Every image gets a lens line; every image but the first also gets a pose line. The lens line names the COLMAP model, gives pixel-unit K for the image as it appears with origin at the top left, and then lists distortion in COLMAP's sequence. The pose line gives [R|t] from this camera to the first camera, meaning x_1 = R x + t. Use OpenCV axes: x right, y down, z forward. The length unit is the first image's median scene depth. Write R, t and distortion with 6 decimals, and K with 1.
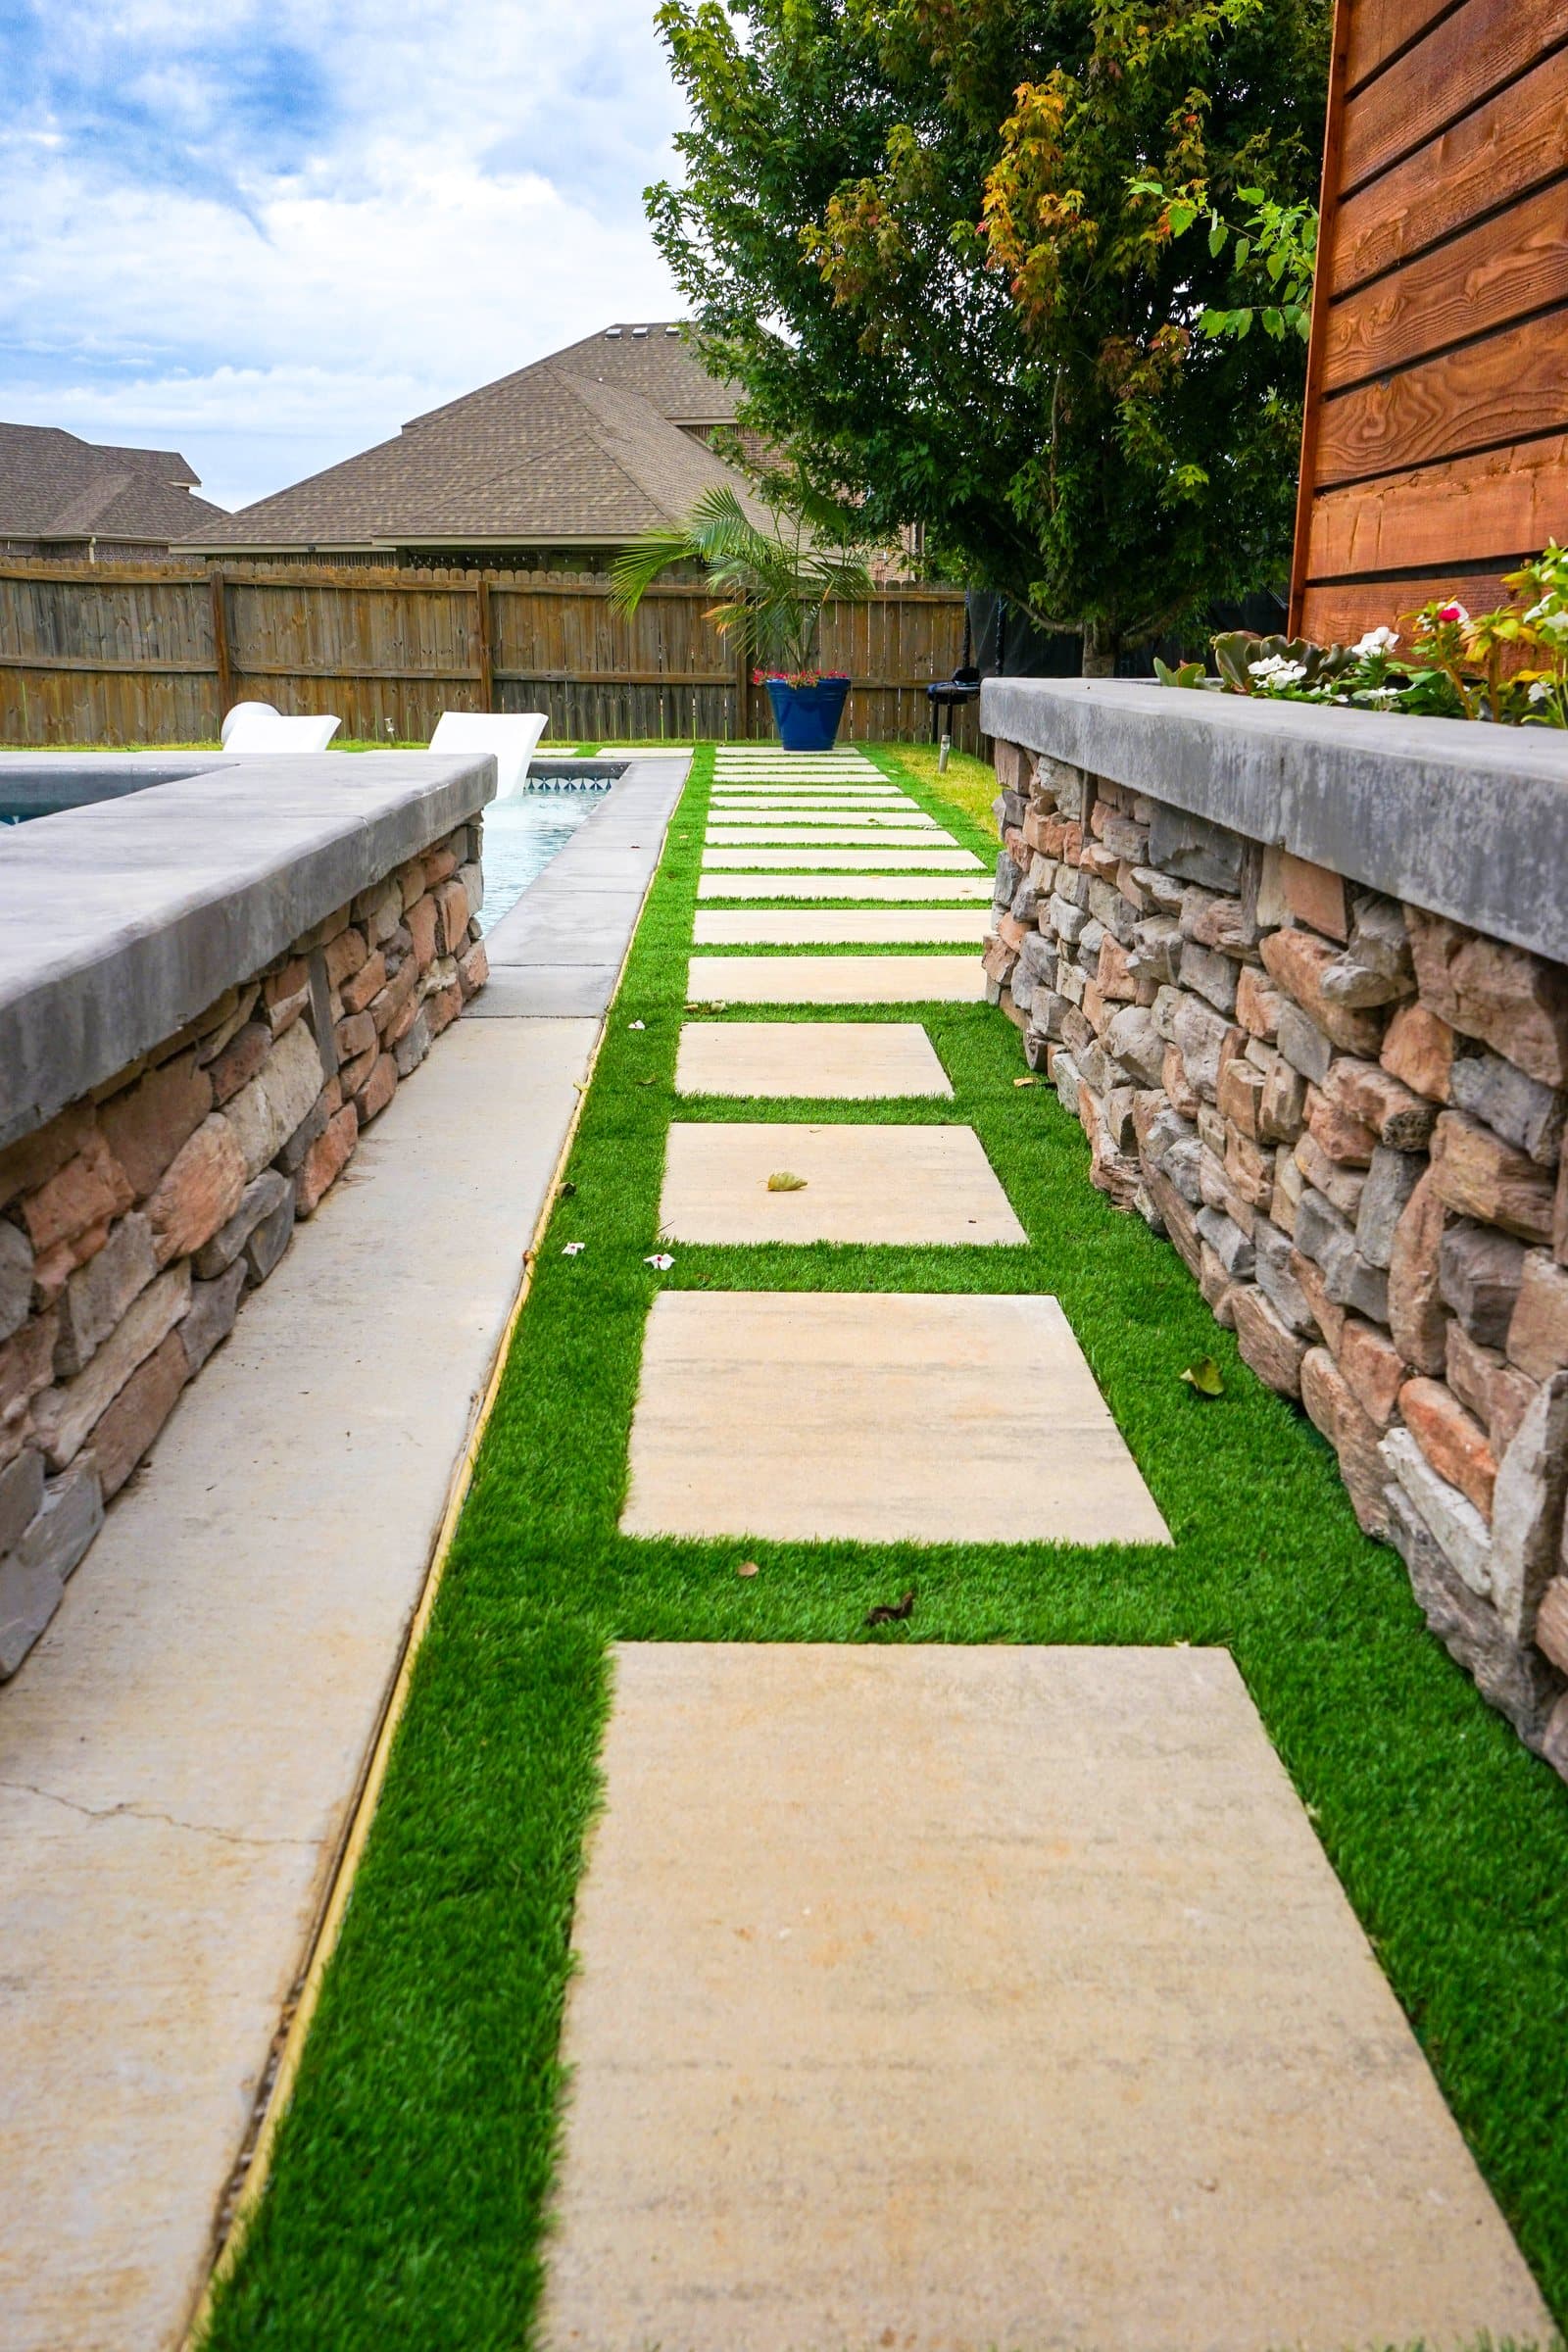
lens RADIAL K [[1893.0, 0, 782.0], [0, 1893.0, 1166.9], [0, 0, 1]] dist [-0.003682, 0.002386]
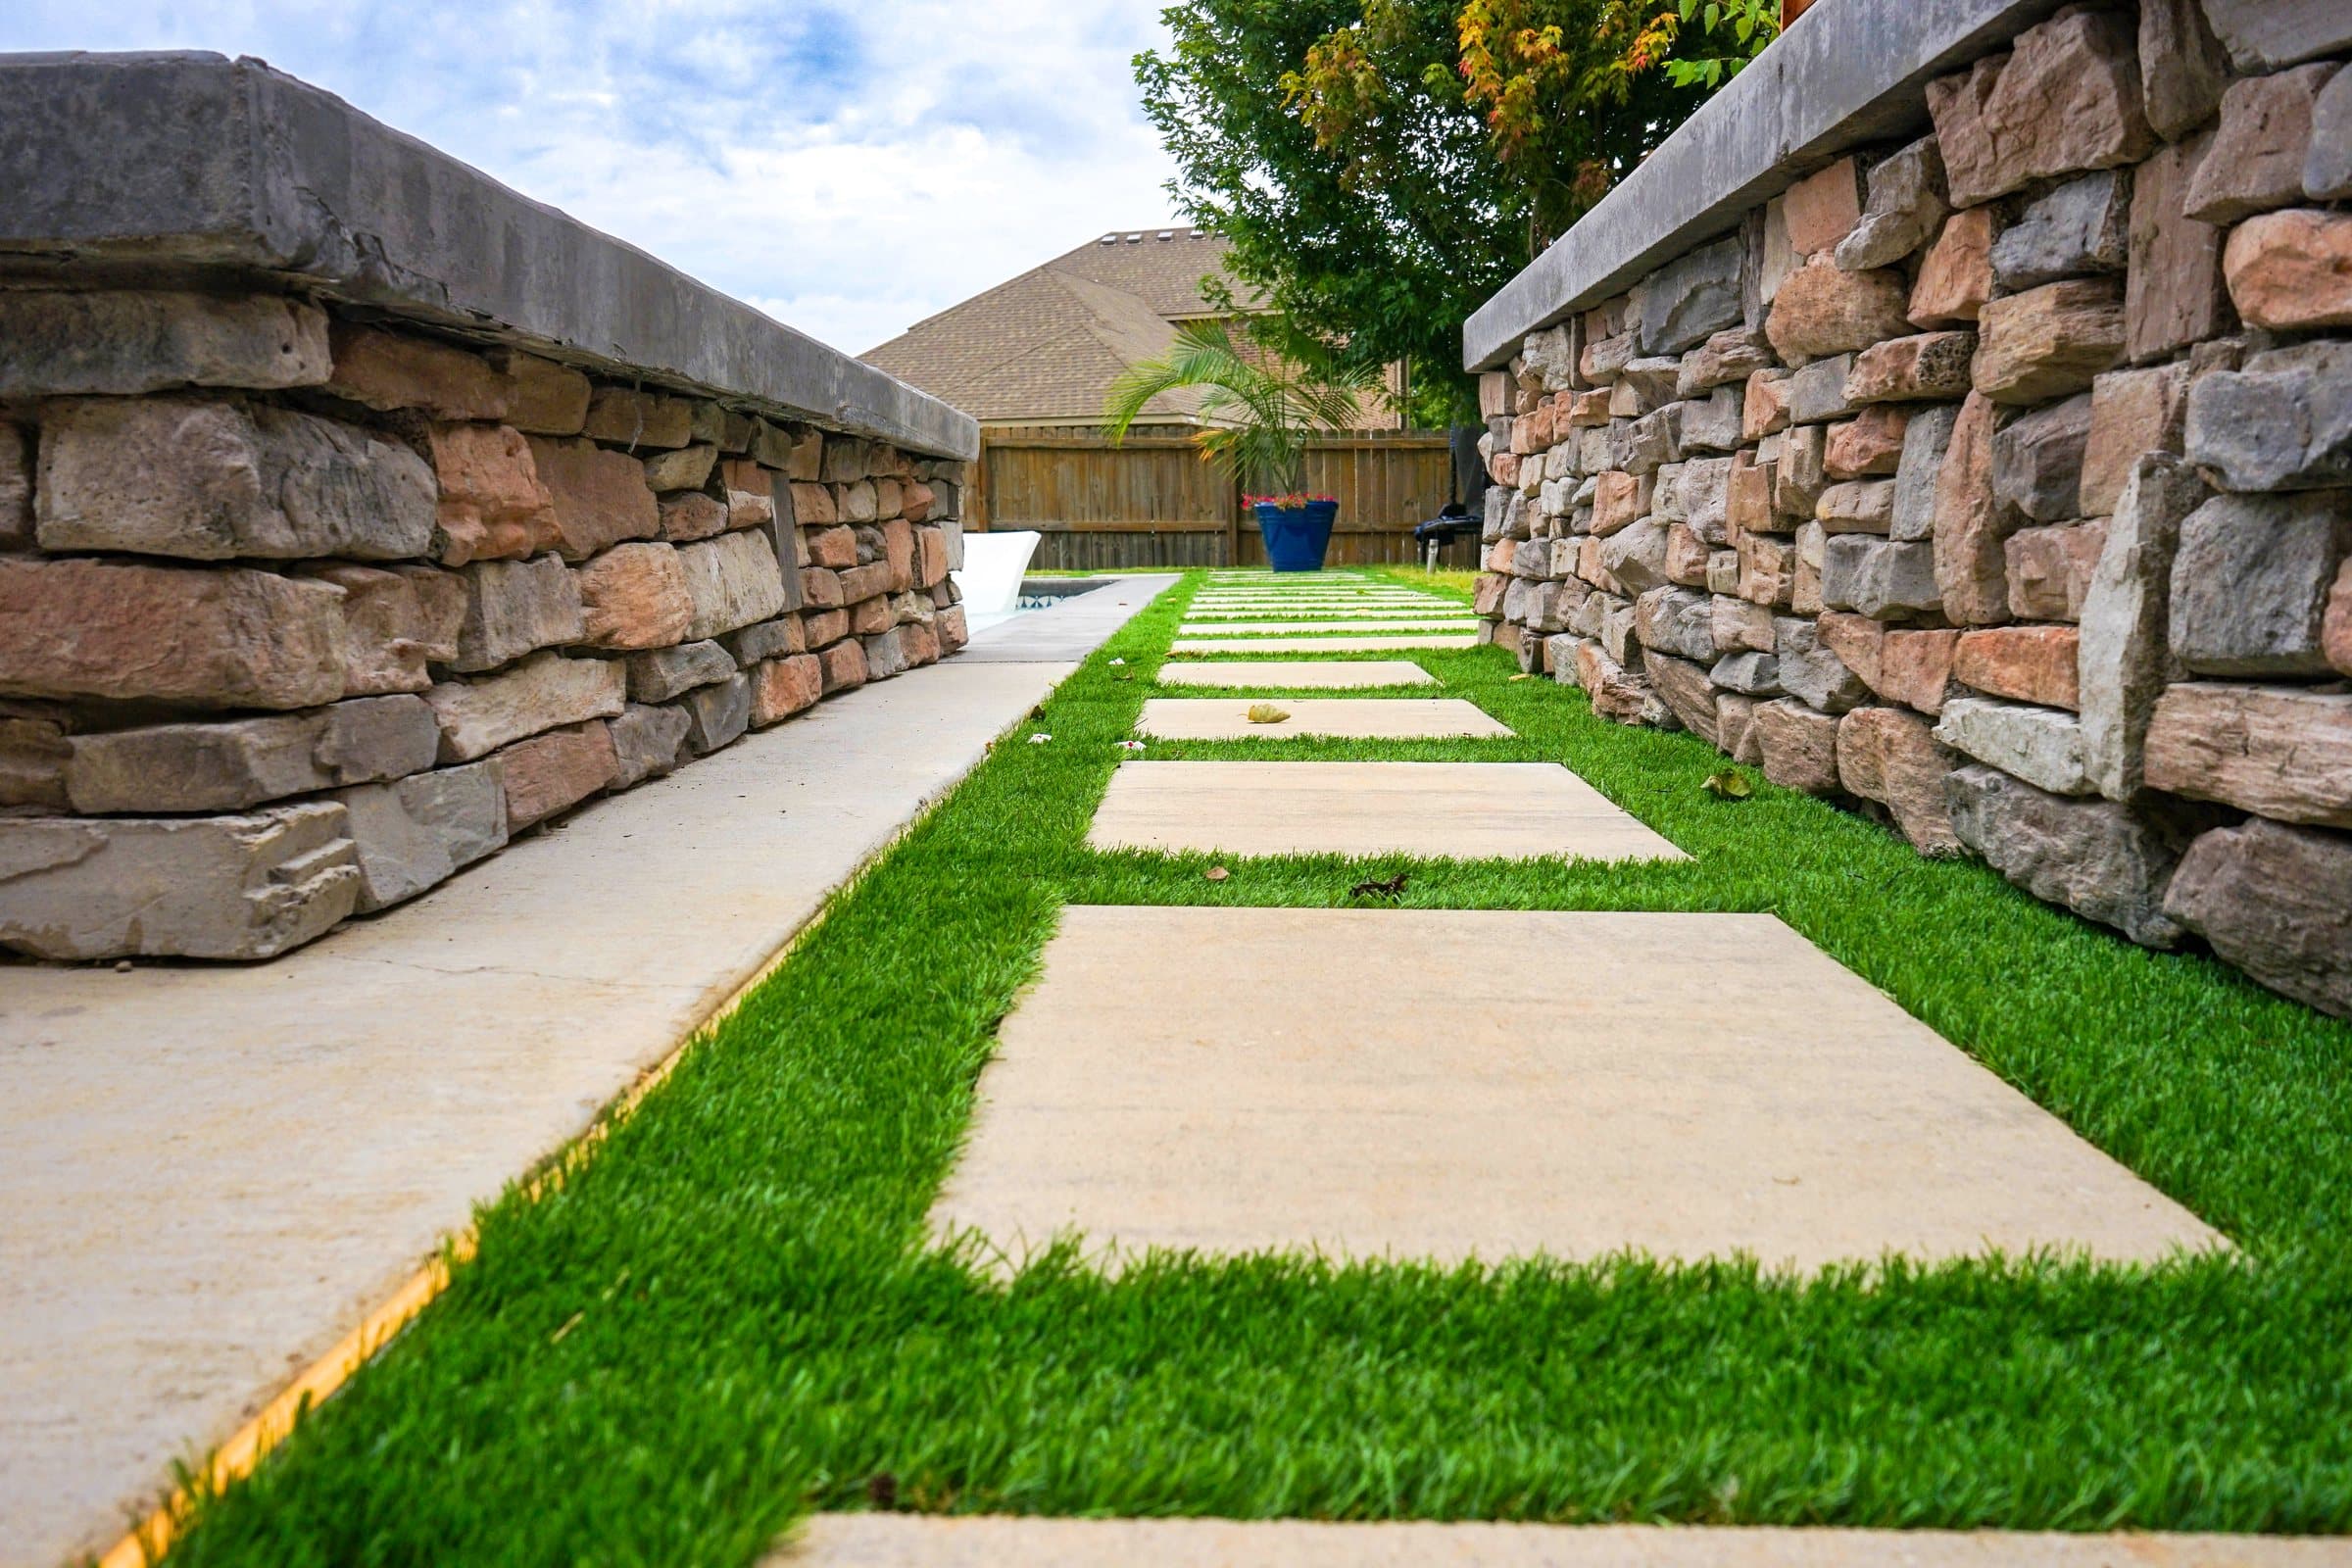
lens RADIAL K [[1893.0, 0, 1176.0], [0, 1893.0, 784.0], [0, 0, 1]] dist [-0.003682, 0.002386]
pose [[0.998490, -0.014055, -0.053111, 0.007341], [0.006378, 0.989838, -0.142054, 0.207596], [0.054568, 0.141501, 0.988433, 0.081554]]
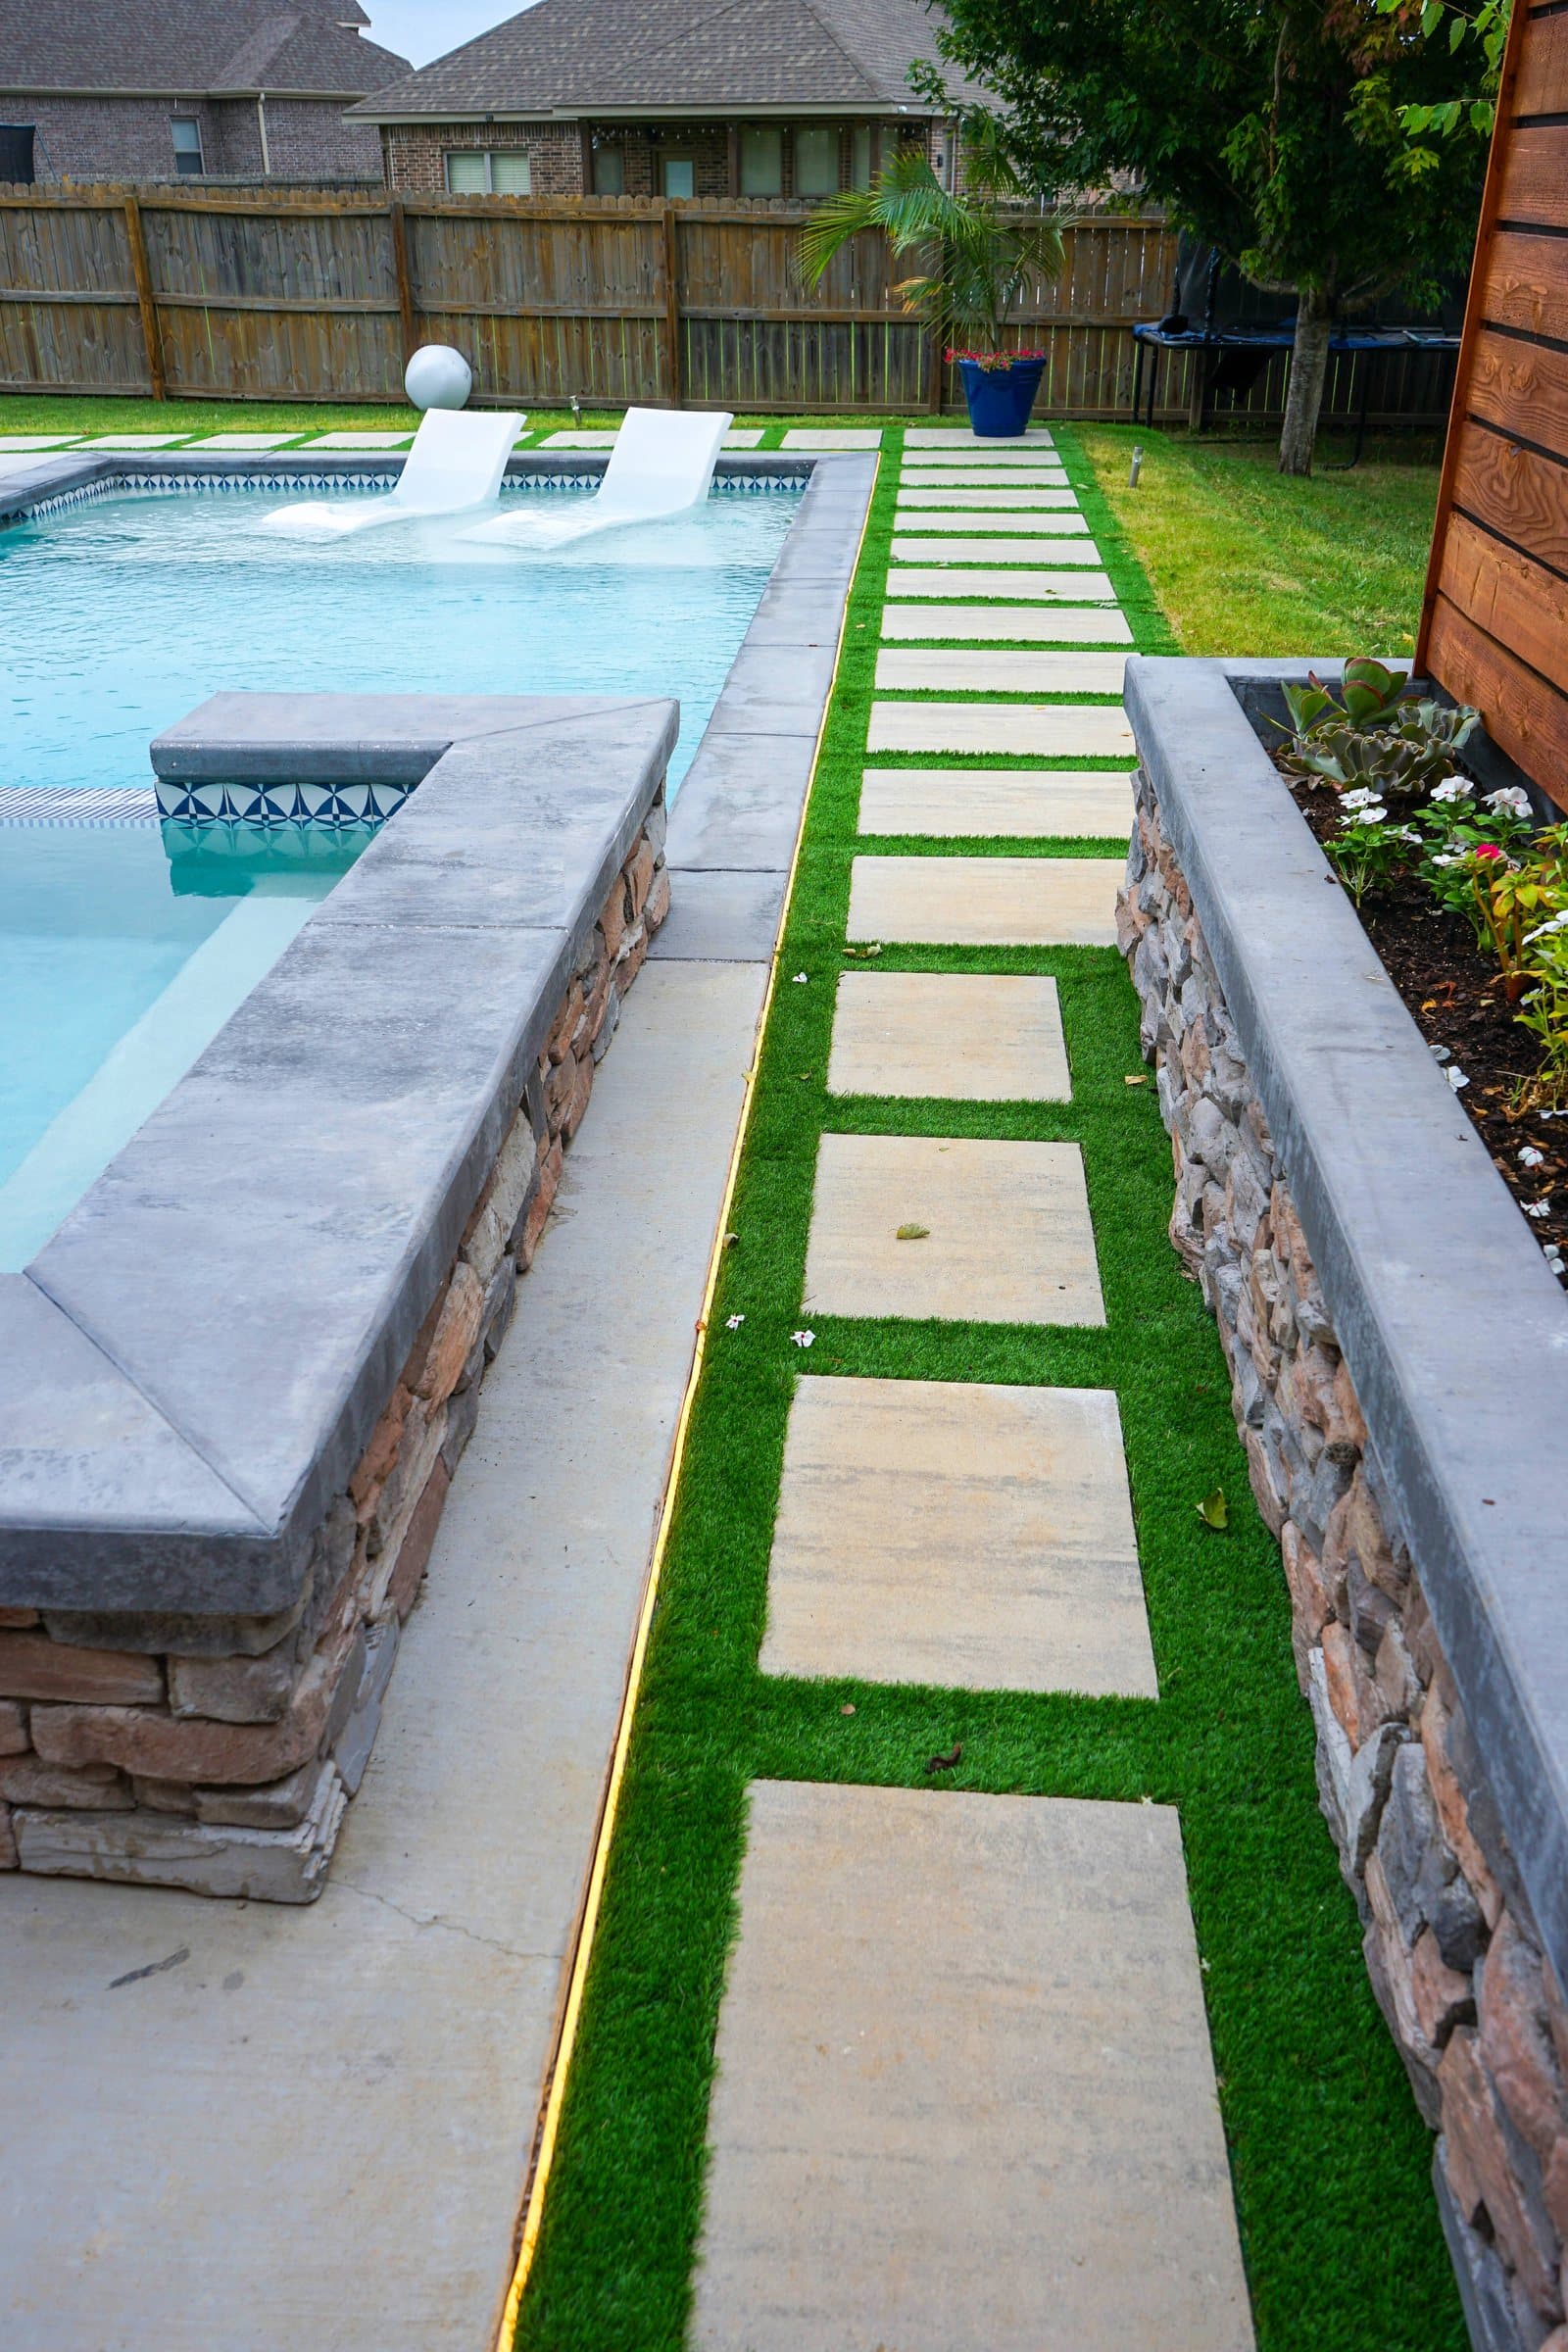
lens RADIAL K [[1893.0, 0, 782.0], [0, 1893.0, 1166.9], [0, 0, 1]] dist [-0.003682, 0.002386]
pose [[0.995108, 0.036019, -0.091992, 0.034157], [-0.015655, 0.976894, 0.213150, -0.340154], [0.097544, -0.210667, 0.972679, -0.209124]]
